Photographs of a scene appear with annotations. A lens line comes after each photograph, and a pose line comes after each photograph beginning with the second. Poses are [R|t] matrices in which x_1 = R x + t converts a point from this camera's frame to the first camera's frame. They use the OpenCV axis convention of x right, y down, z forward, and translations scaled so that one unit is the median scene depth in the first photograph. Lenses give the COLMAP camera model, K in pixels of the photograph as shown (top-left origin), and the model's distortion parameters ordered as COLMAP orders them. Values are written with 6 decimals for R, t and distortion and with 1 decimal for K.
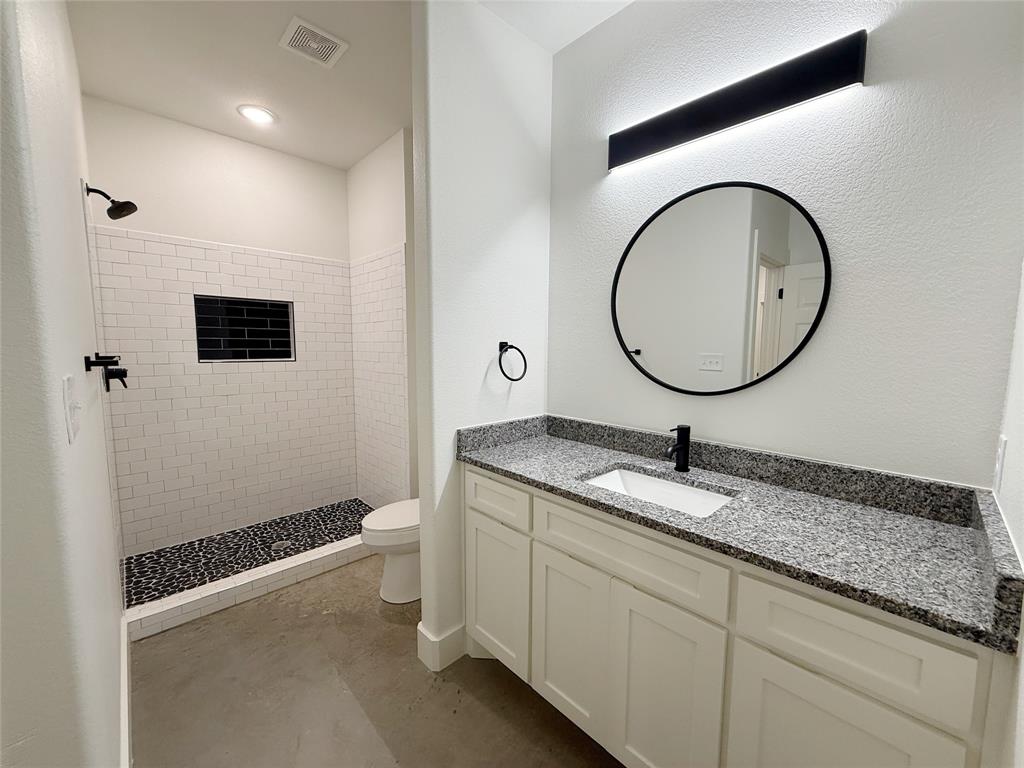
lens RADIAL K [[409.9, 0, 510.8], [0, 409.9, 381.5], [0, 0, 1]] dist [0.001043, -0.001312]
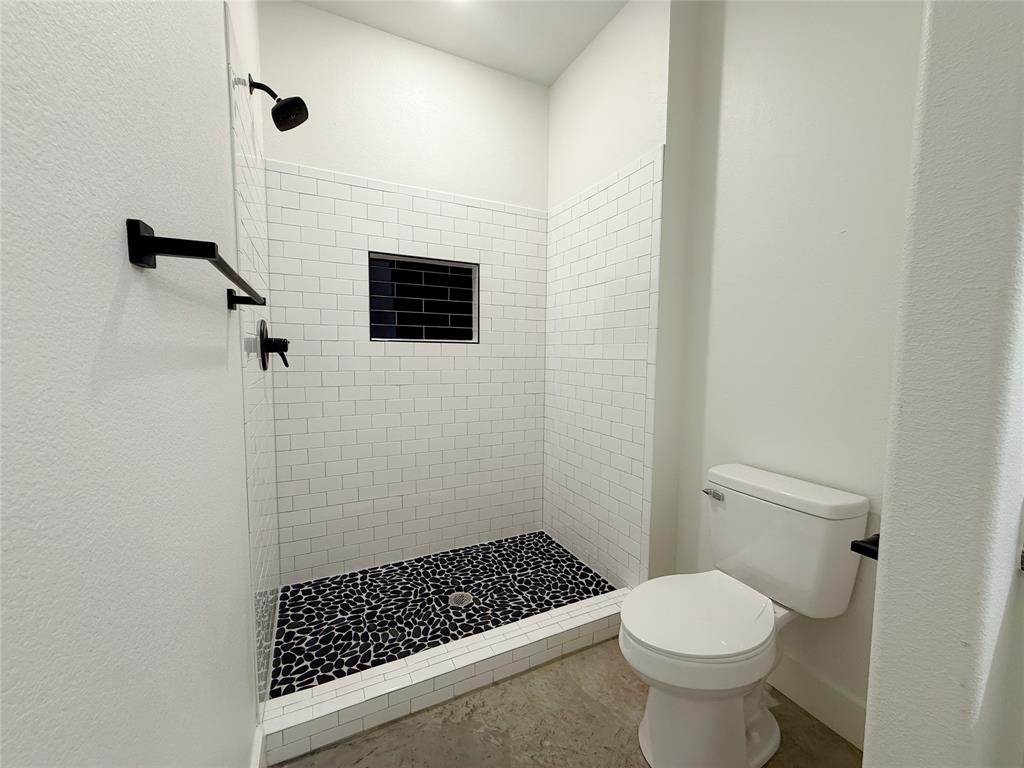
lens RADIAL K [[409.9, 0, 510.9], [0, 409.9, 381.3], [0, 0, 1]] dist [0.001043, -0.001312]
pose [[0.954997, 0.026323, -0.295444, -0.276797], [-0.032002, 0.999384, -0.014405, 0.032111], [0.294882, 0.023211, 0.955252, 0.341164]]
